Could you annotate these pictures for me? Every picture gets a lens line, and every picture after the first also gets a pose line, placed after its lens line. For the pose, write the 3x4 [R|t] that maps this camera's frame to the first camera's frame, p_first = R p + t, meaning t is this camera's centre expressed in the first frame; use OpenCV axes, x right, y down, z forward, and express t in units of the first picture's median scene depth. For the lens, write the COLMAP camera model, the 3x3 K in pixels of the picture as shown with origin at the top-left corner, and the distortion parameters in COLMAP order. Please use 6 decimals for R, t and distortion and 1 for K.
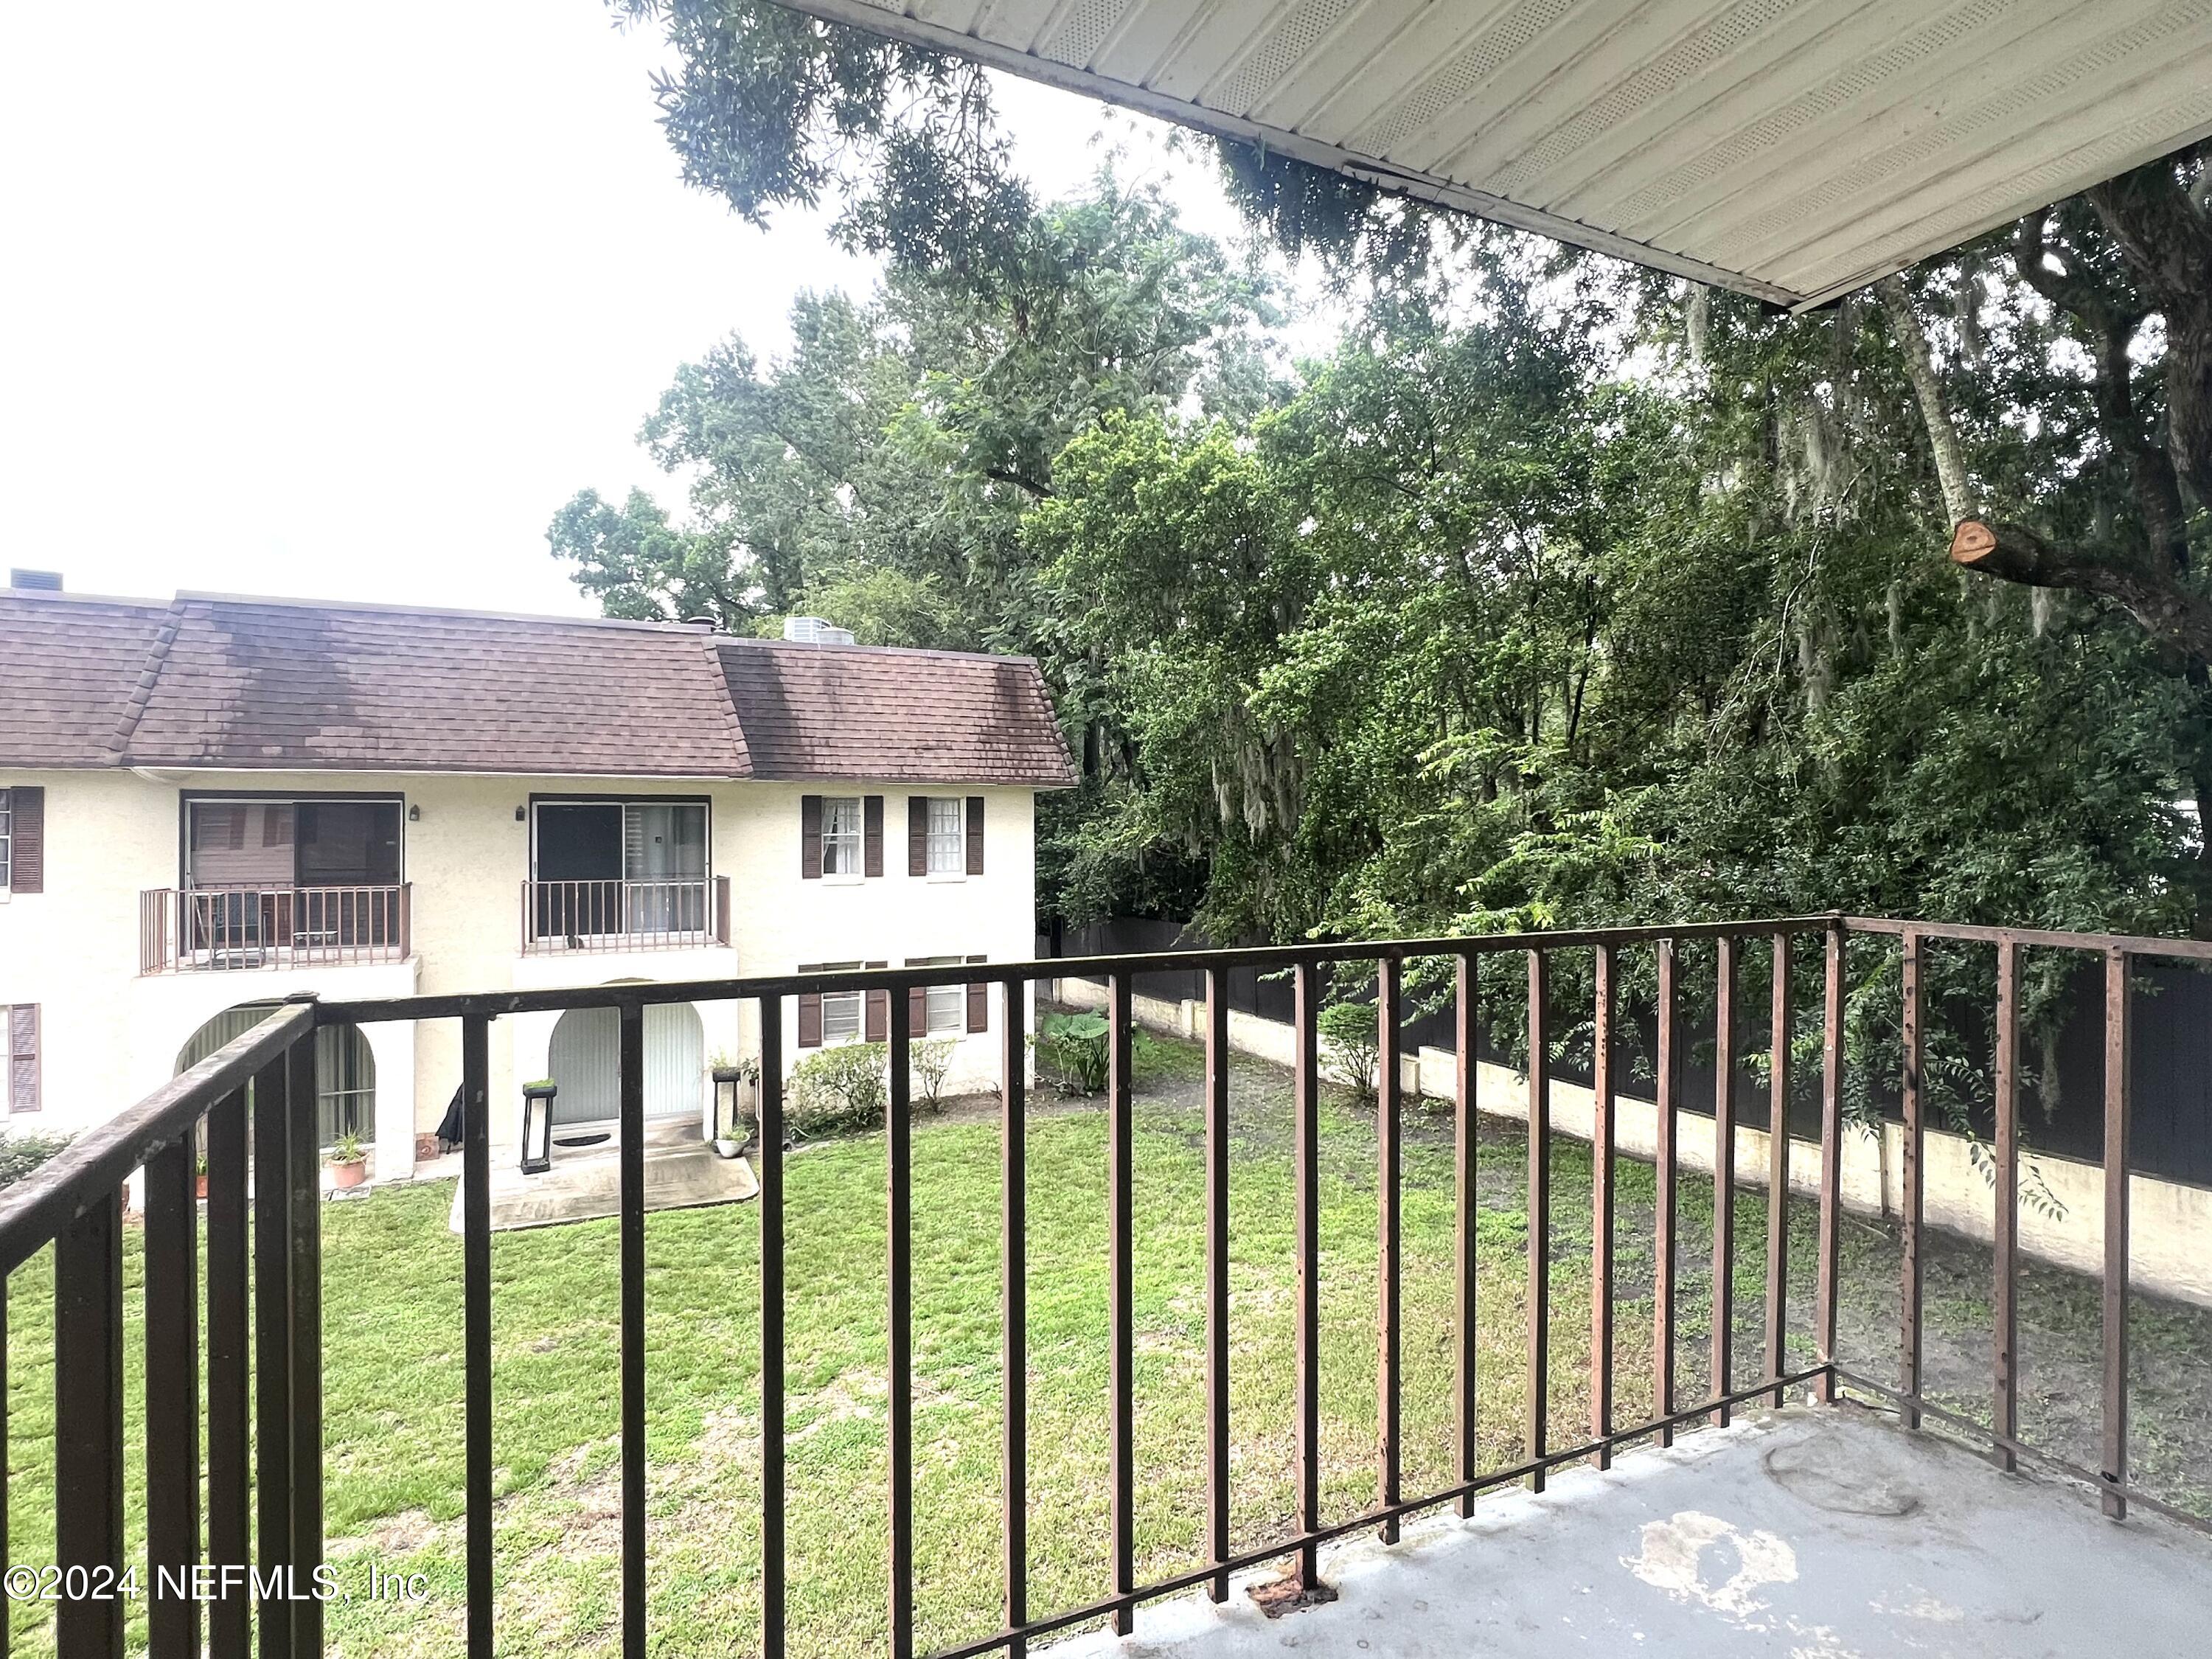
lens RADIAL K [[1171.4, 0, 1107.6], [0, 1171.4, 835.8], [0, 0, 1]] dist [-0.003380, -0.000591]
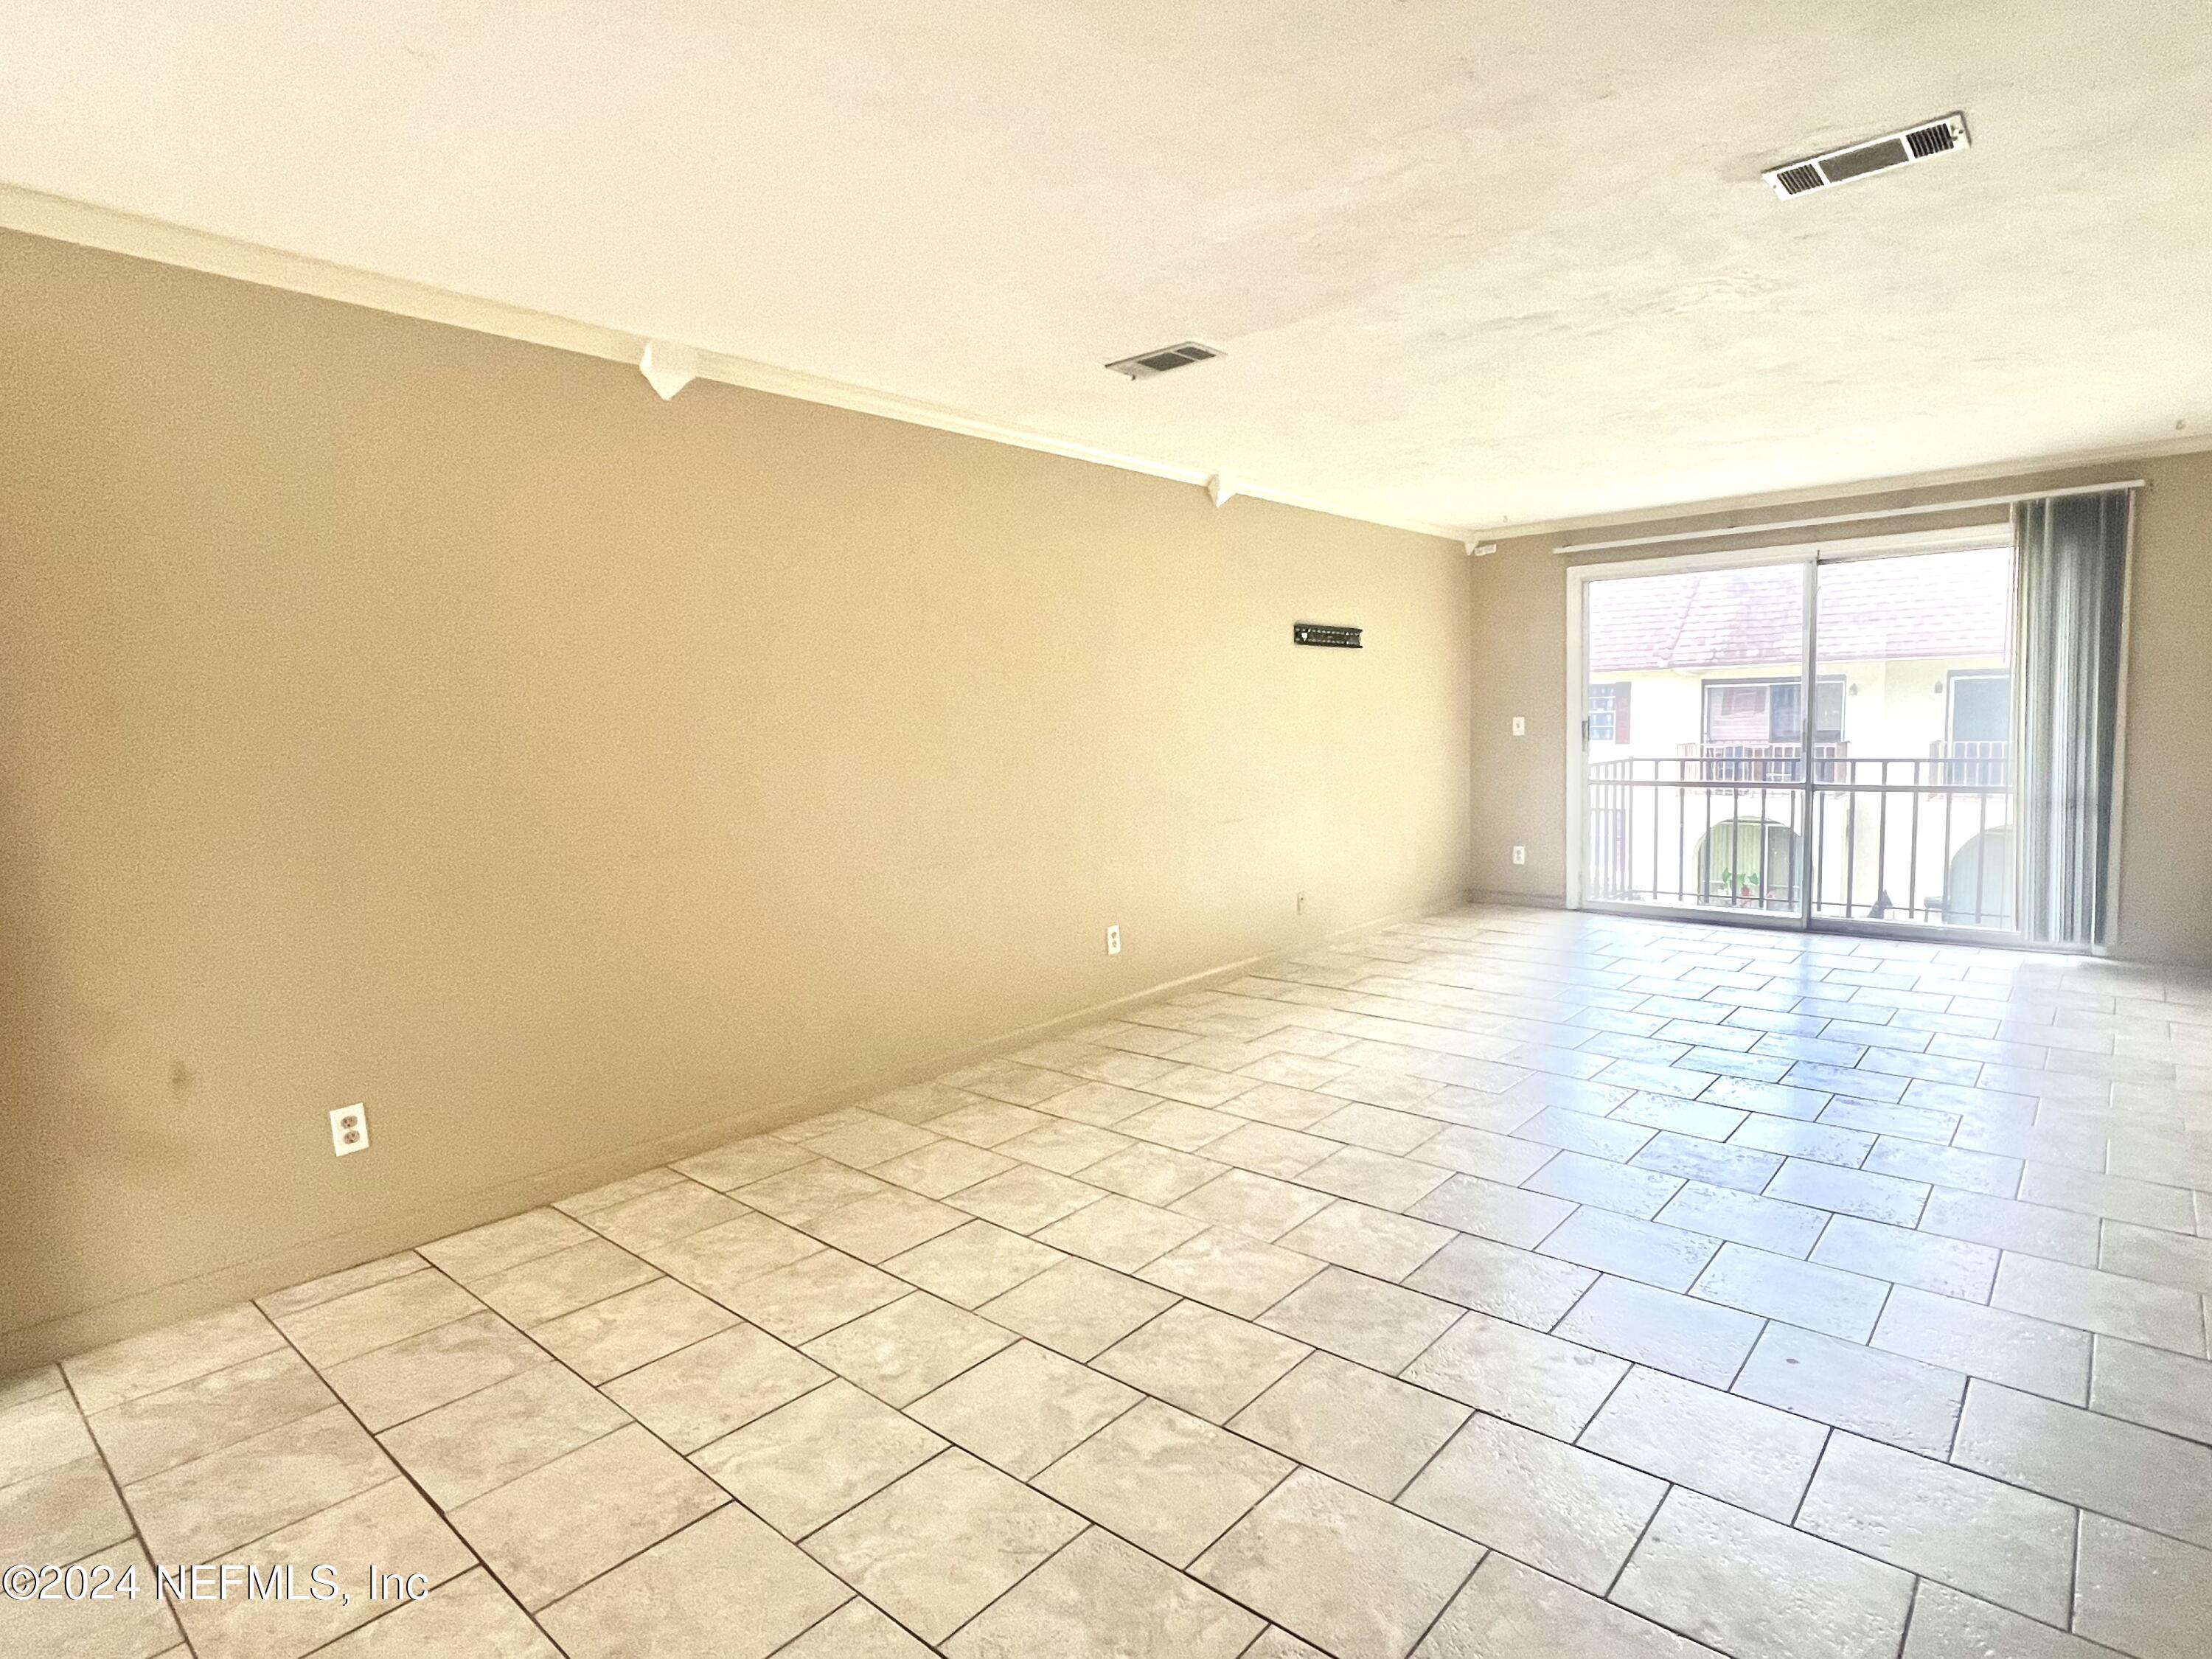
lens RADIAL K [[1171.4, 0, 1109.6], [0, 1171.4, 824.2], [0, 0, 1]] dist [-0.003380, -0.000591]
pose [[0.401761, 0.075566, -0.912621, 0.327611], [0.021082, 0.995562, 0.091714, -0.007443], [0.915502, -0.056087, 0.398385, -0.354548]]
